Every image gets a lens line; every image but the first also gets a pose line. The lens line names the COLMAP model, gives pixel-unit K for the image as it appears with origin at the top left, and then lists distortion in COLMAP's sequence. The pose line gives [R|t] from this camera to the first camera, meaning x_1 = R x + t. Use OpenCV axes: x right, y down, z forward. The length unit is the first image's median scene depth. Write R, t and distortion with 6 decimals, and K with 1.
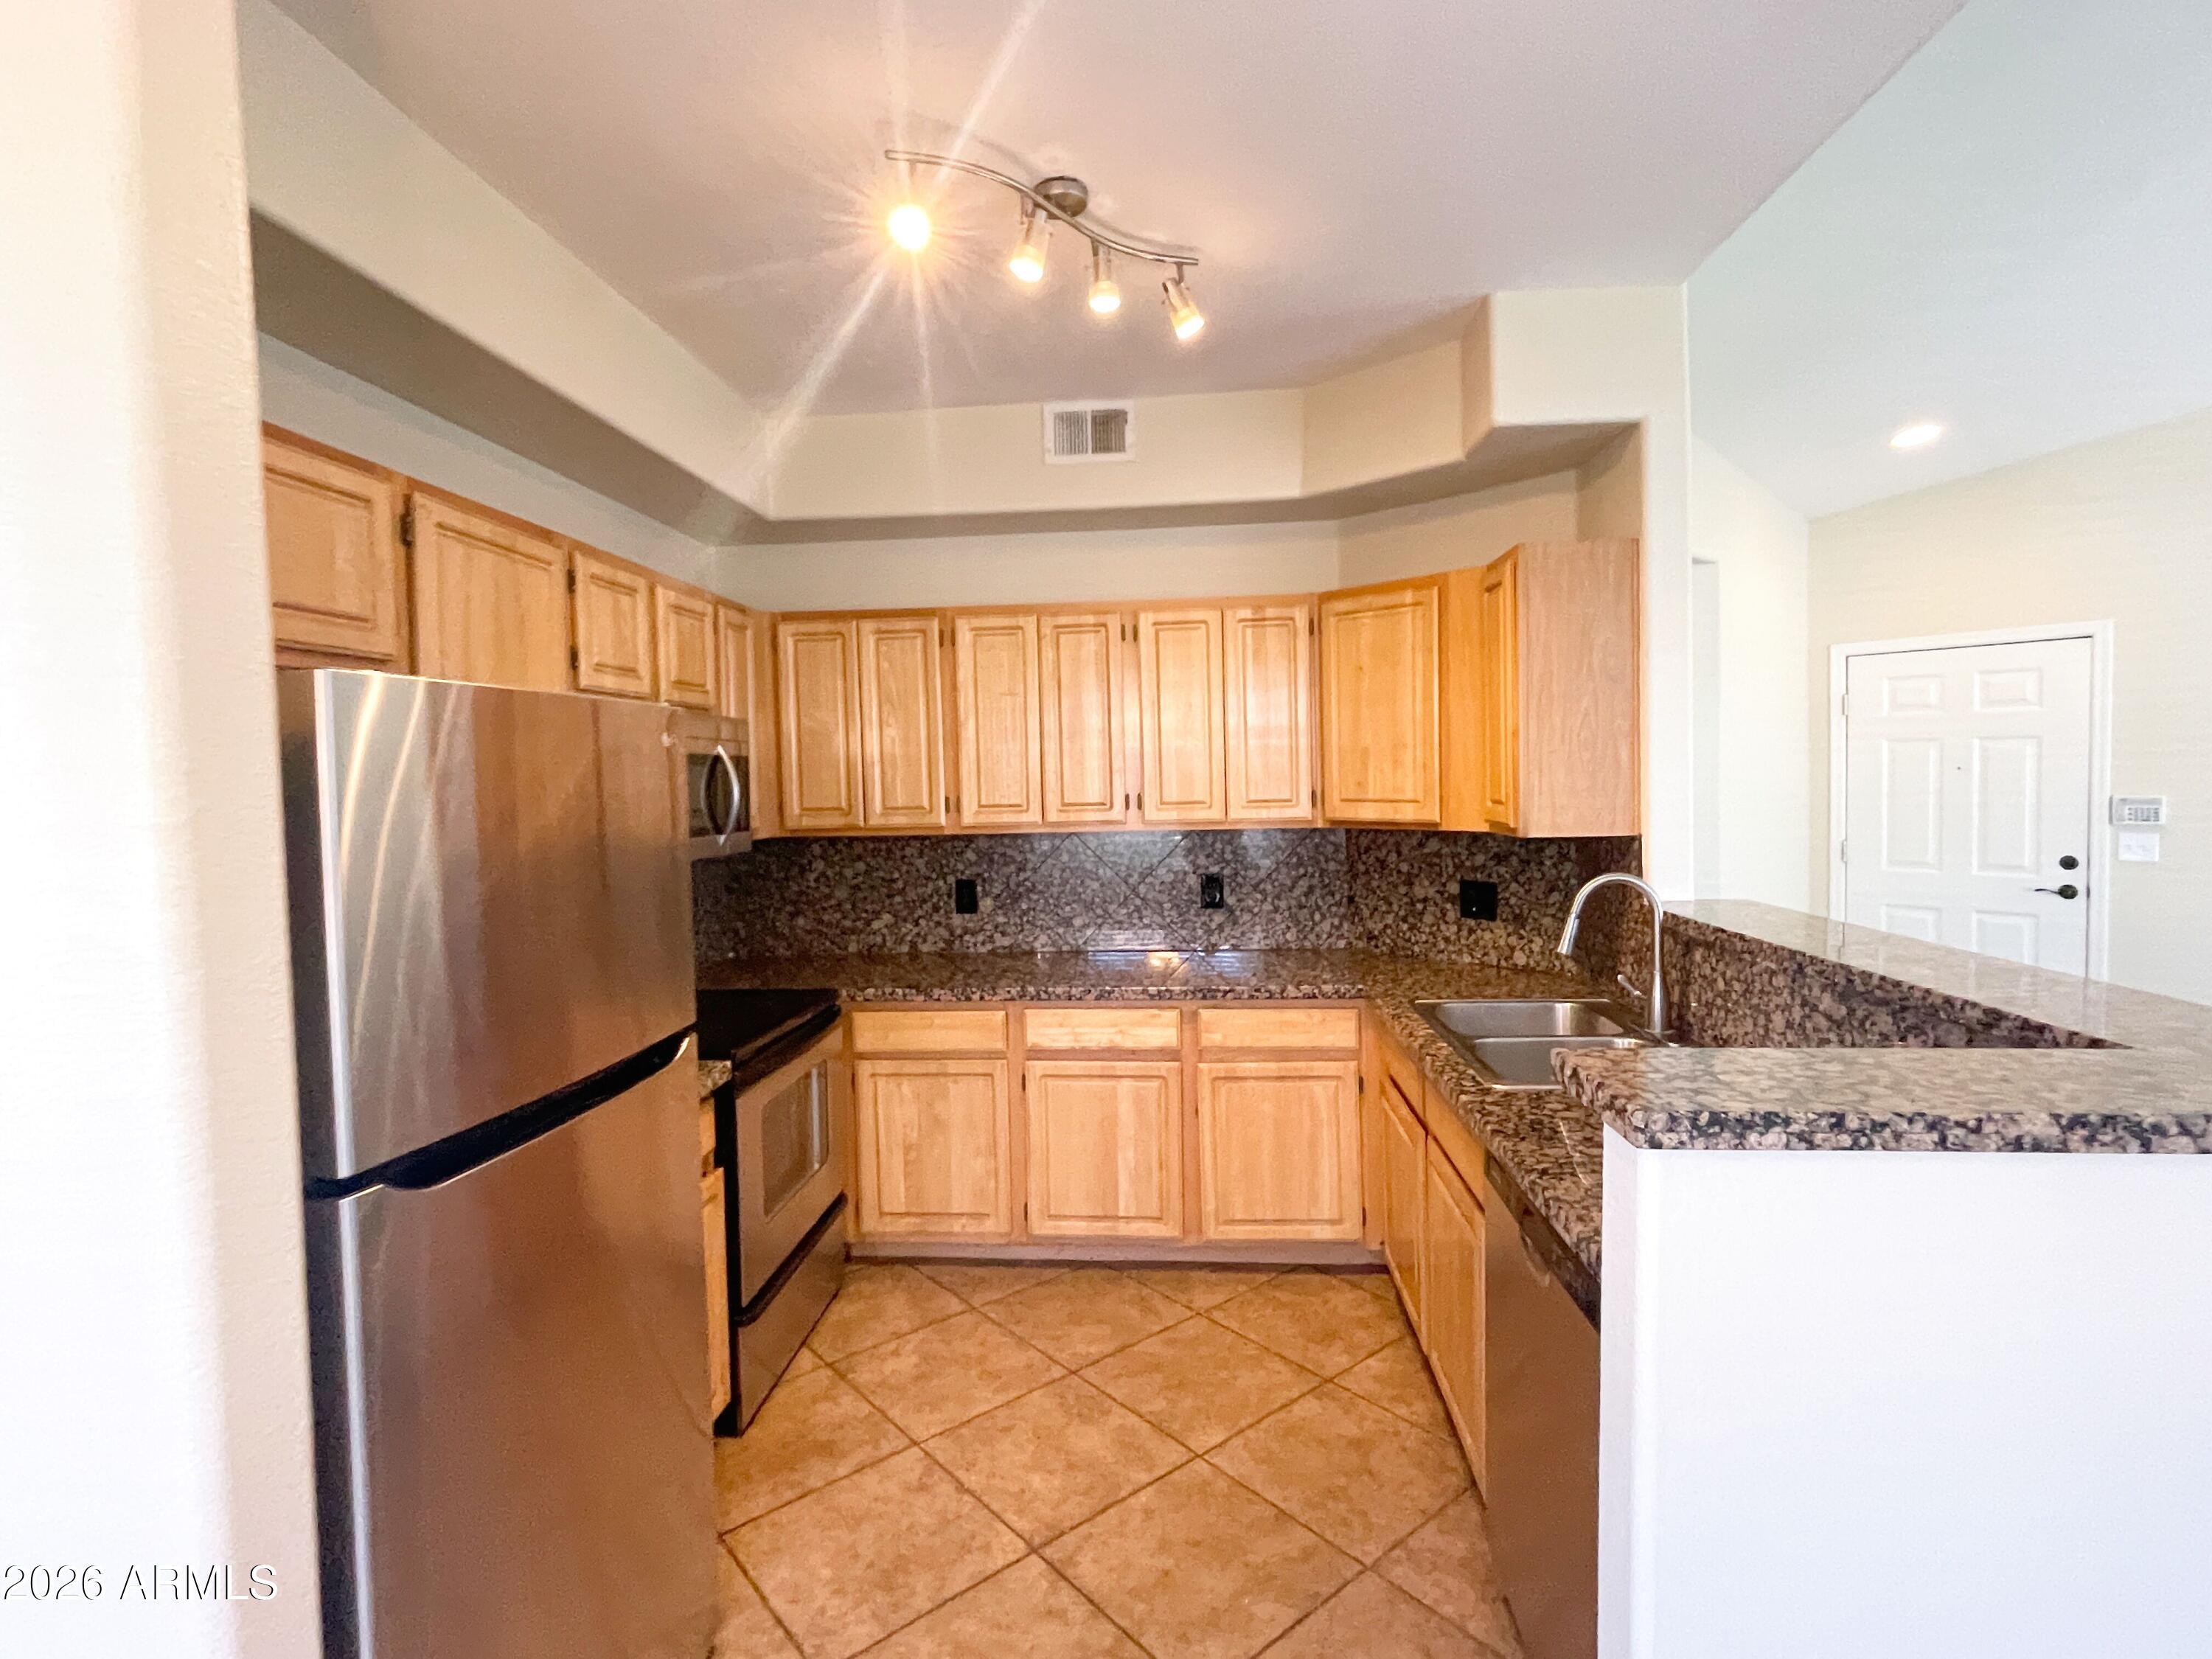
lens RADIAL K [[1105.4, 0, 1107.0], [0, 1105.4, 834.8], [0, 0, 1]] dist [0.004200, -0.001267]
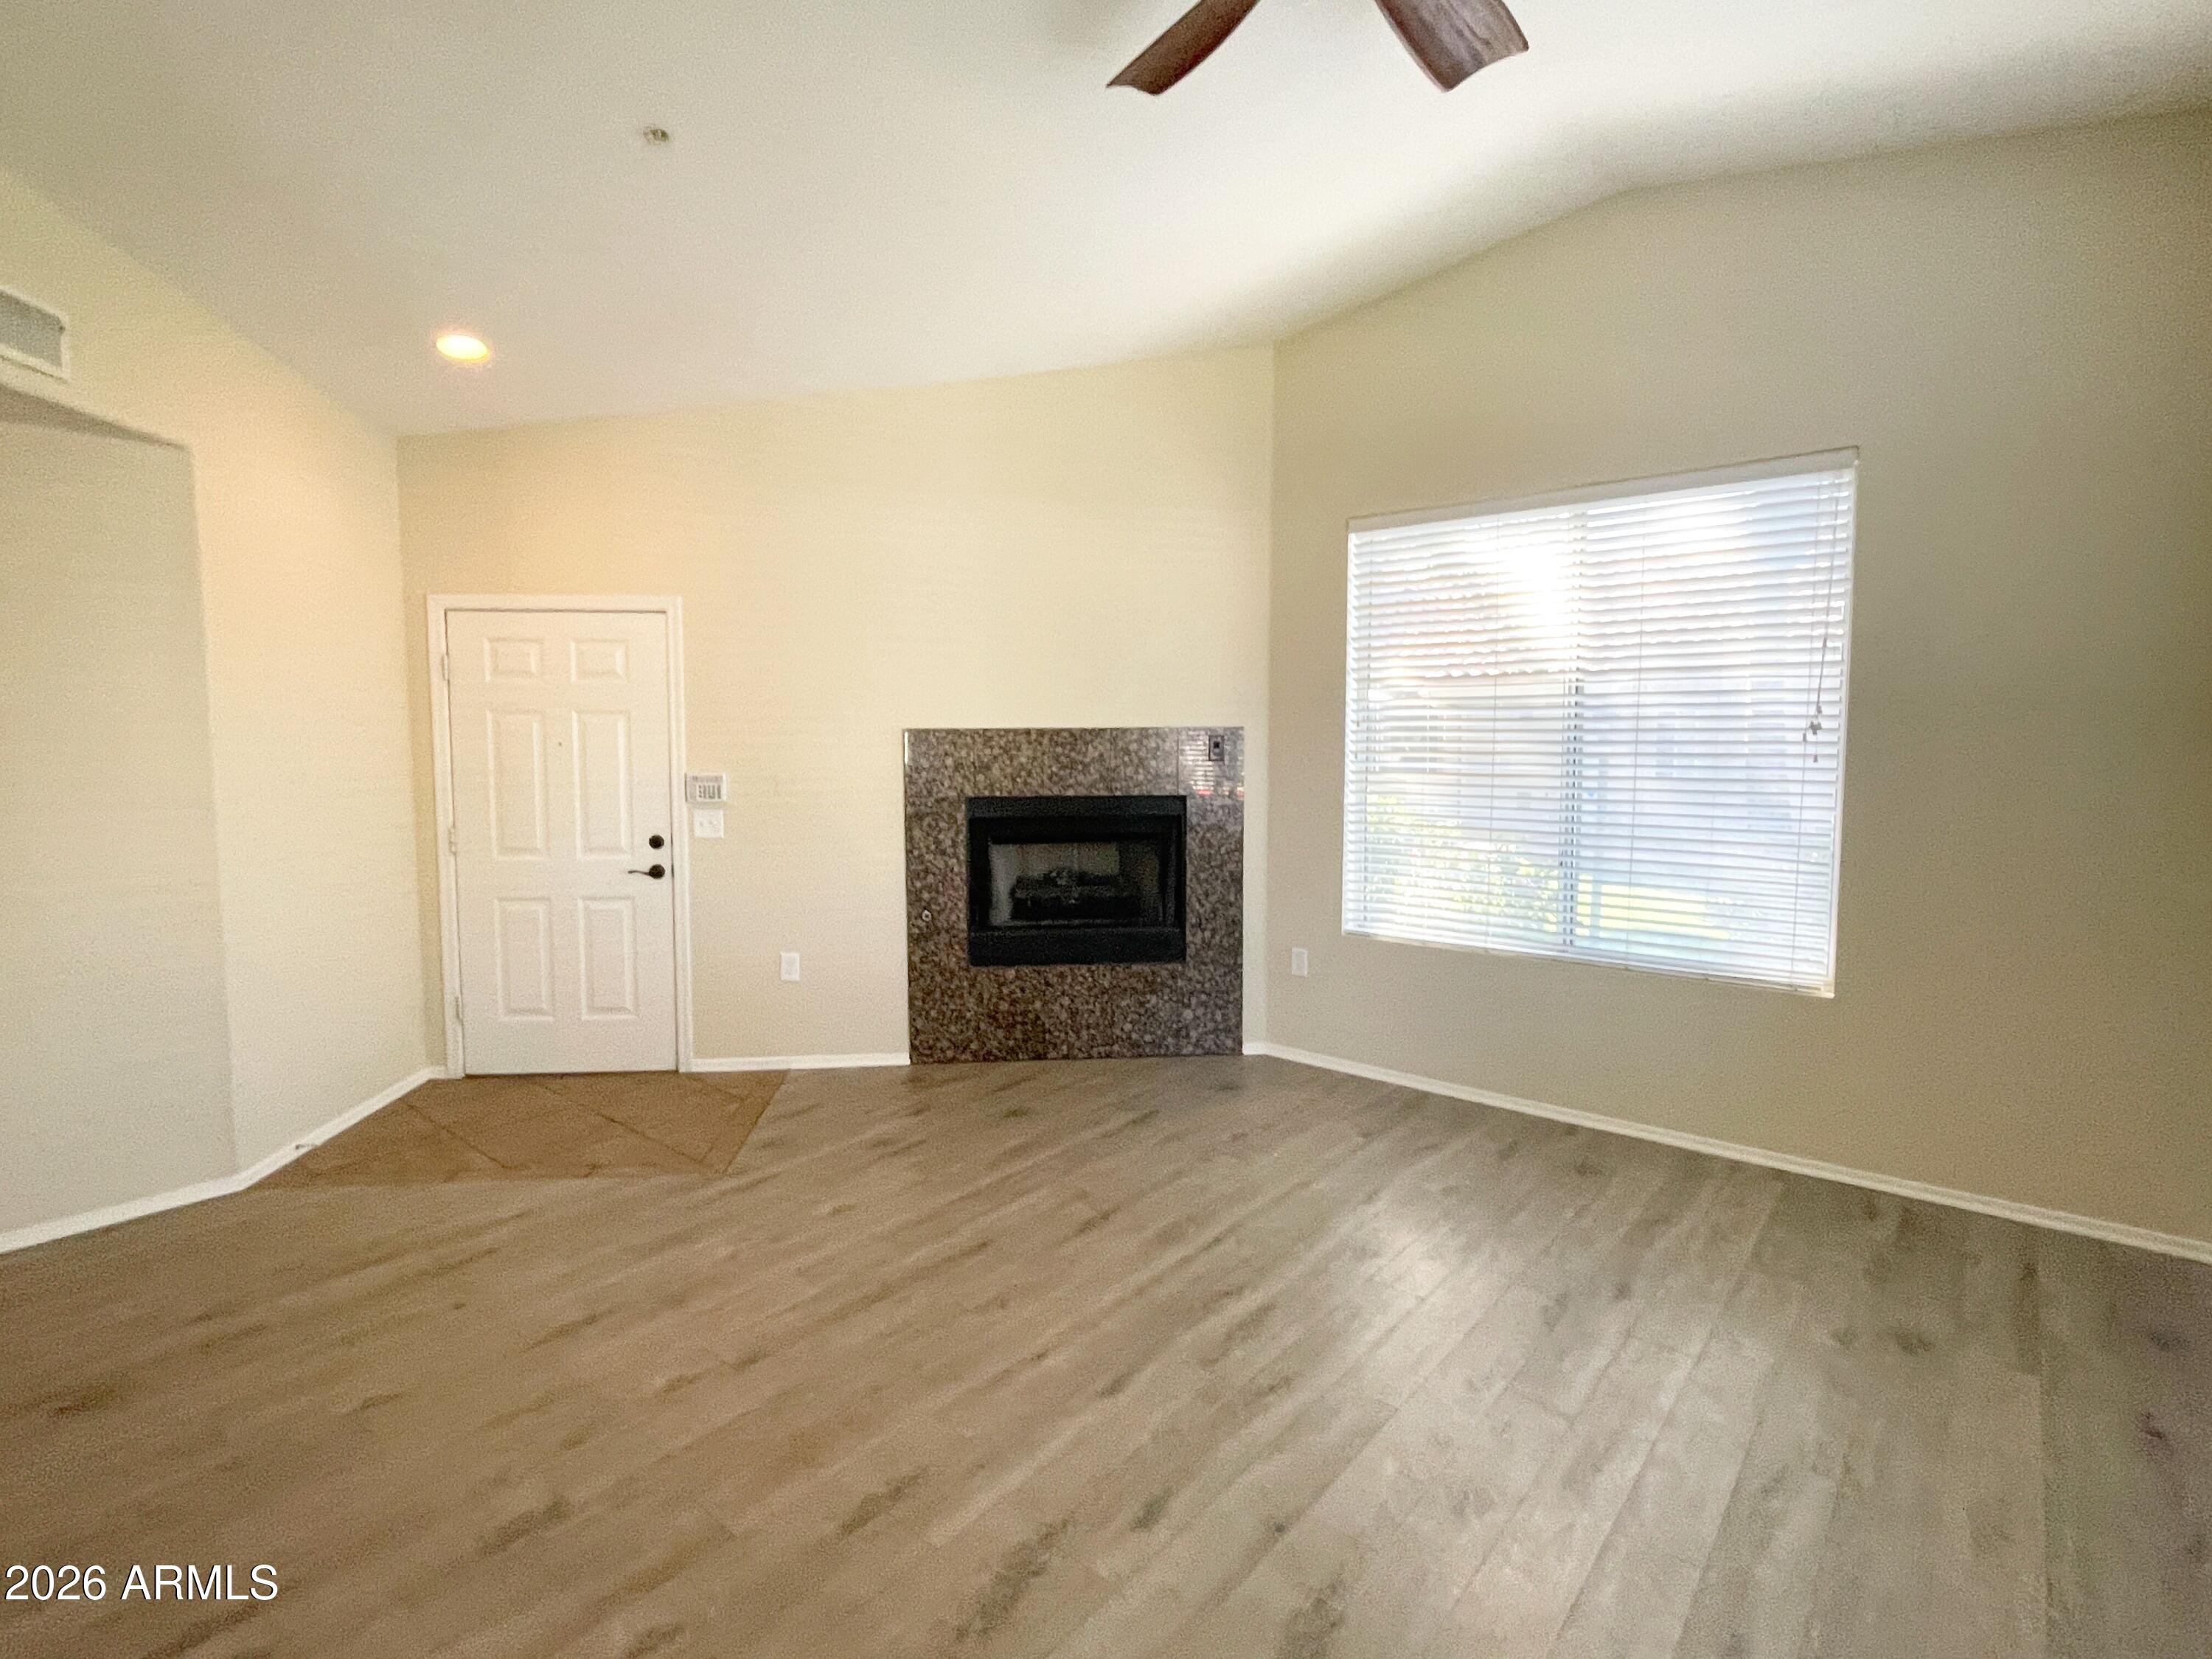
lens RADIAL K [[1105.4, 0, 1116.2], [0, 1105.4, 810.0], [0, 0, 1]] dist [0.004200, -0.001267]
pose [[0.581189, -0.034769, 0.813026, 0.449438], [0.032371, 0.999284, 0.019594, -0.013148], [-0.813125, 0.014930, 0.581898, 0.150174]]
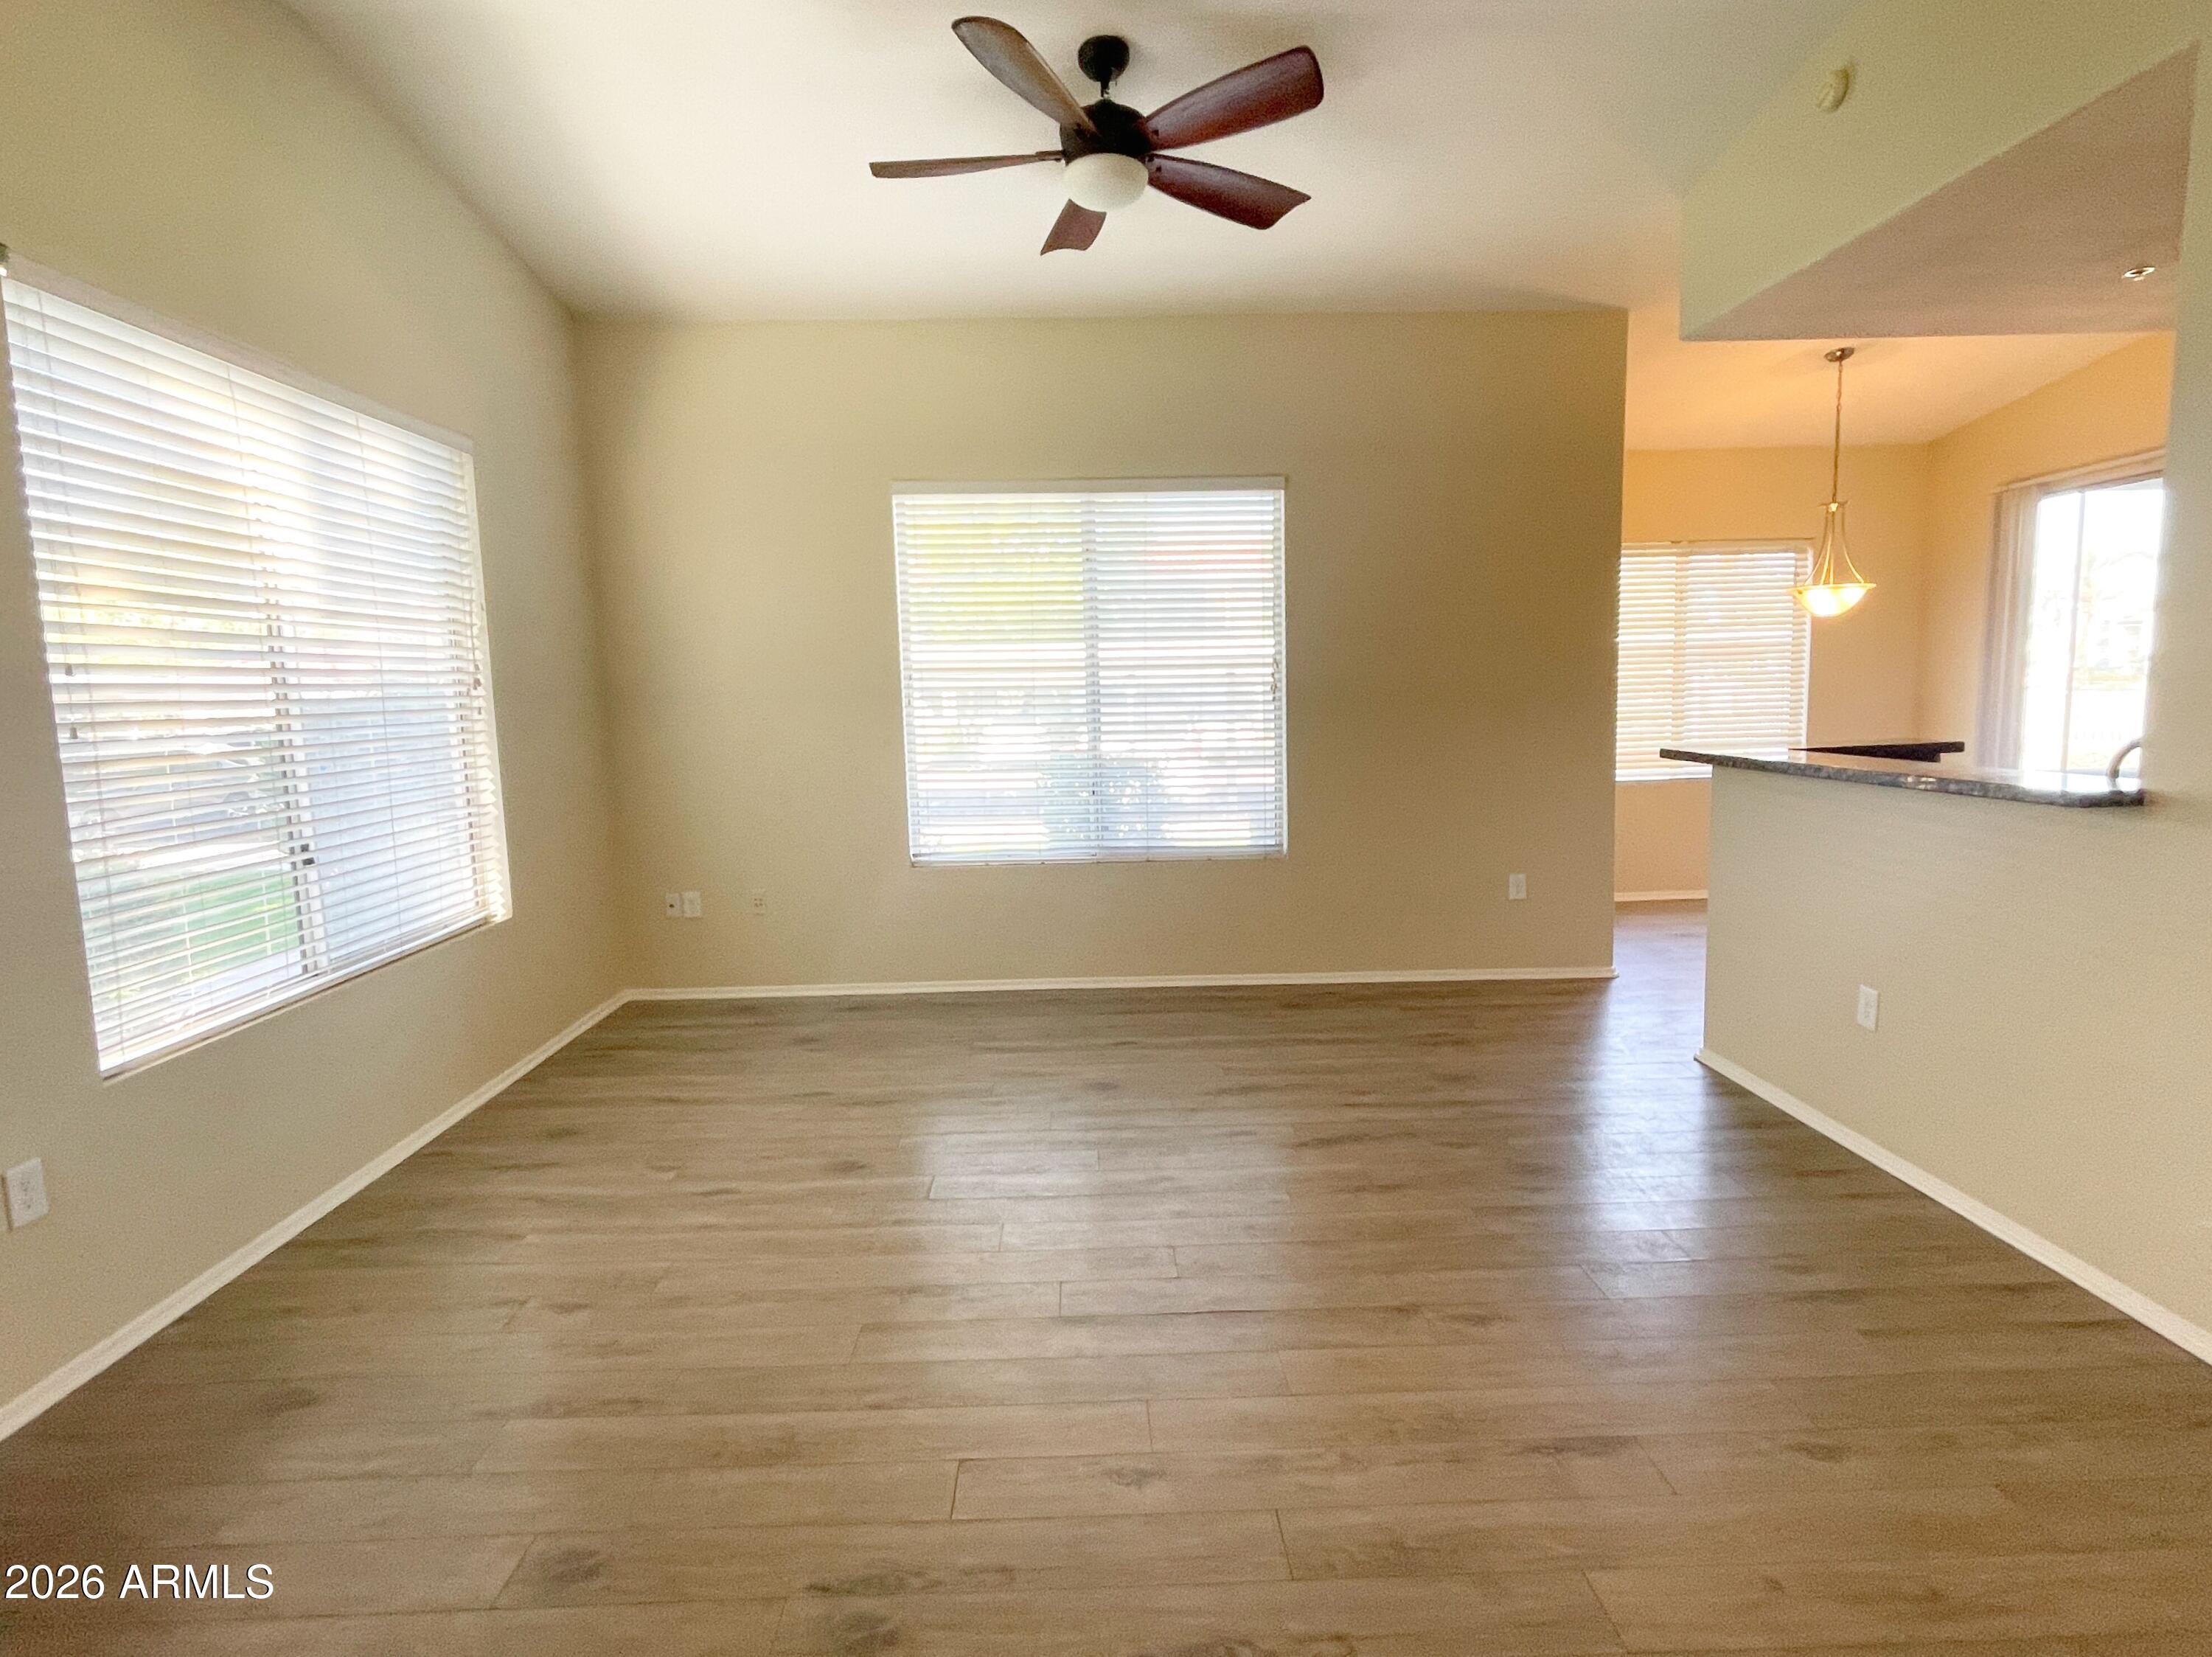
lens RADIAL K [[1105.5, 0, 1094.3], [0, 1105.5, 805.2], [0, 0, 1]] dist [0.004200, -0.001267]
pose [[-0.994159, 0.061430, -0.088739, 1.169560], [0.046236, 0.985356, 0.164123, -0.084464], [0.097522, 0.159061, -0.982440, 1.474789]]
